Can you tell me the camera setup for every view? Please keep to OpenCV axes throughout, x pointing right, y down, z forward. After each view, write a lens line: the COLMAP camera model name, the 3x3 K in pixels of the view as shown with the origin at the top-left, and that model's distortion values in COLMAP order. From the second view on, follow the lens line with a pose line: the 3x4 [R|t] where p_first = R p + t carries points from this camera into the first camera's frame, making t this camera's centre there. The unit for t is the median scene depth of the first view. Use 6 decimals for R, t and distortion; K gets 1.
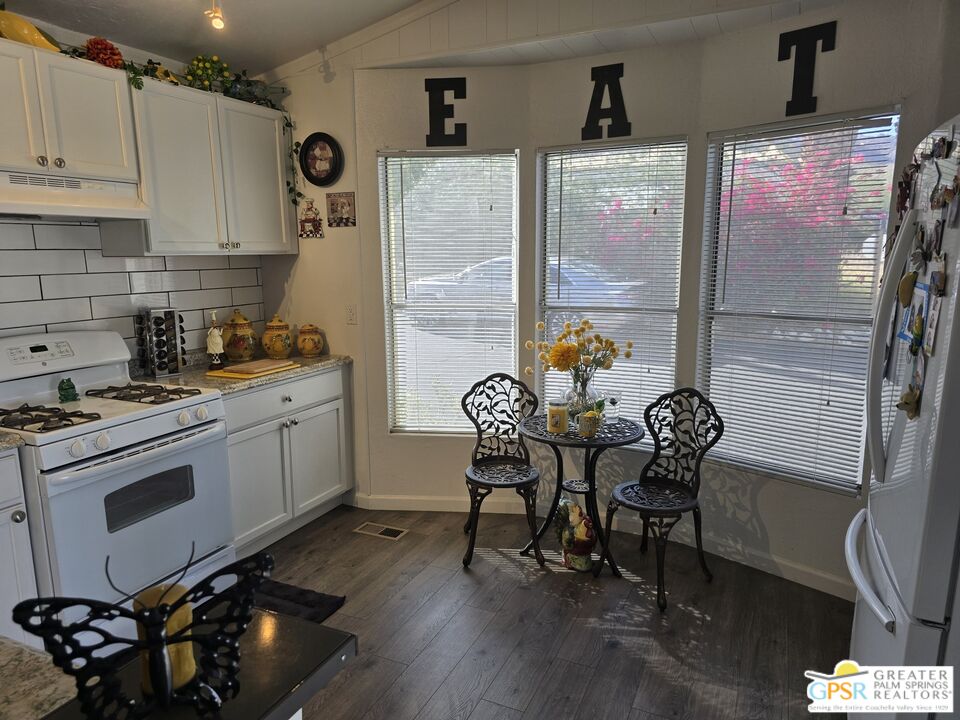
lens RADIAL K [[640.8, 0, 481.8], [0, 640.8, 364.3], [0, 0, 1]] dist [0.013826, -0.018548]
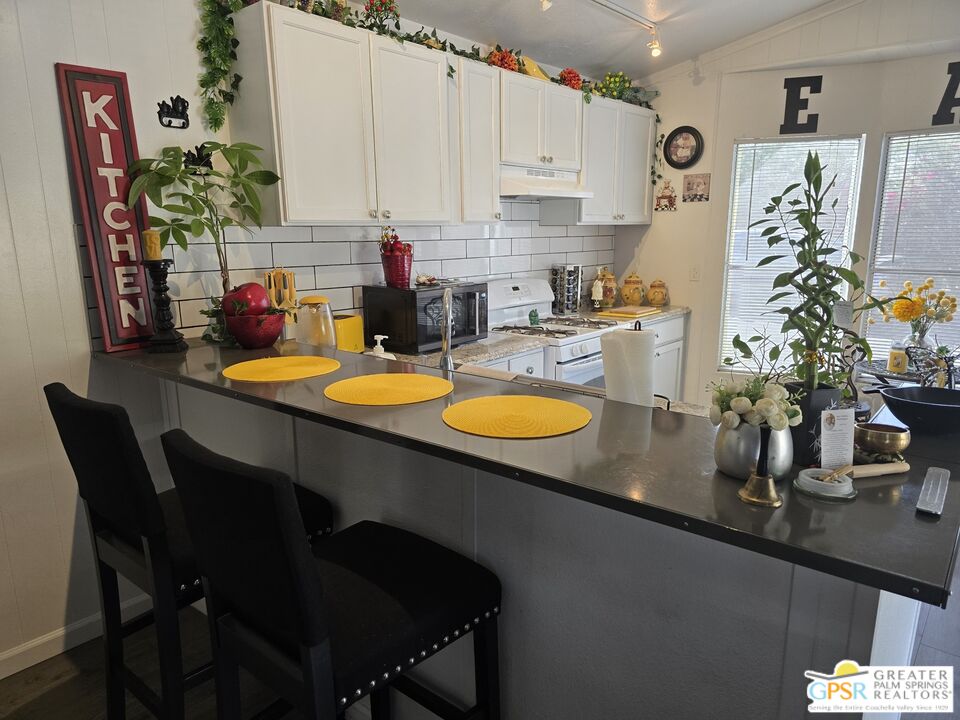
lens RADIAL K [[640.8, 0, 476.2], [0, 640.8, 366.1], [0, 0, 1]] dist [0.013826, -0.018548]
pose [[0.963047, 0.058762, -0.262847, -0.296614], [-0.047812, 0.997709, 0.047871, 0.067625], [0.265057, -0.033535, 0.963649, -0.341001]]
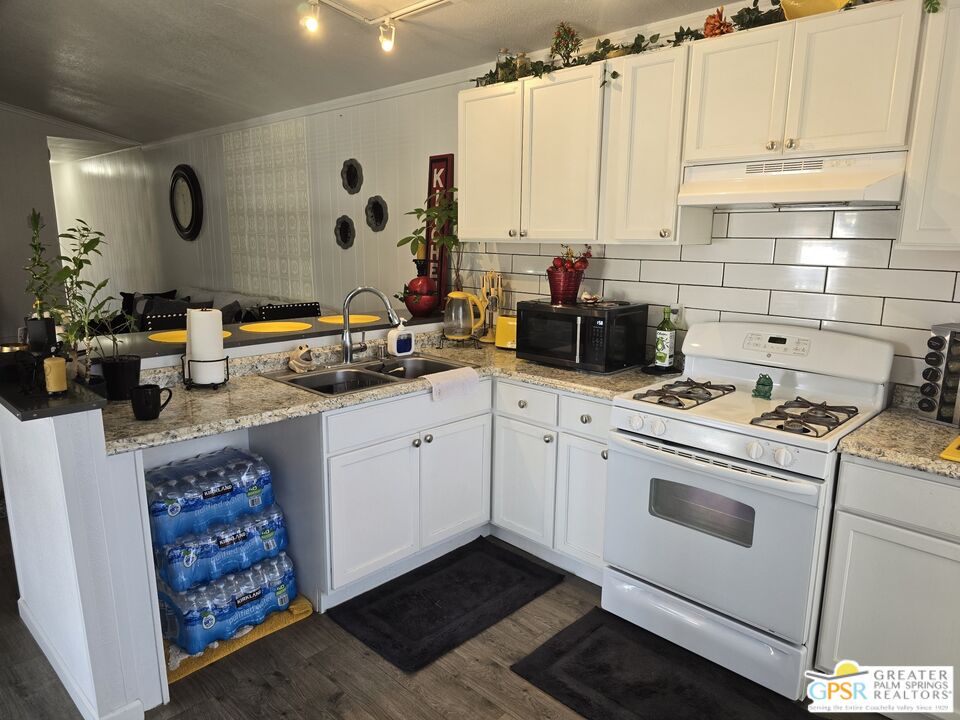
lens RADIAL K [[640.8, 0, 479.0], [0, 640.8, 362.5], [0, 0, 1]] dist [0.013826, -0.018548]
pose [[-0.328012, 0.186883, -0.926003, 0.287332], [-0.170137, 0.952521, 0.252502, -0.125343], [0.929226, 0.240371, -0.280643, 0.667207]]
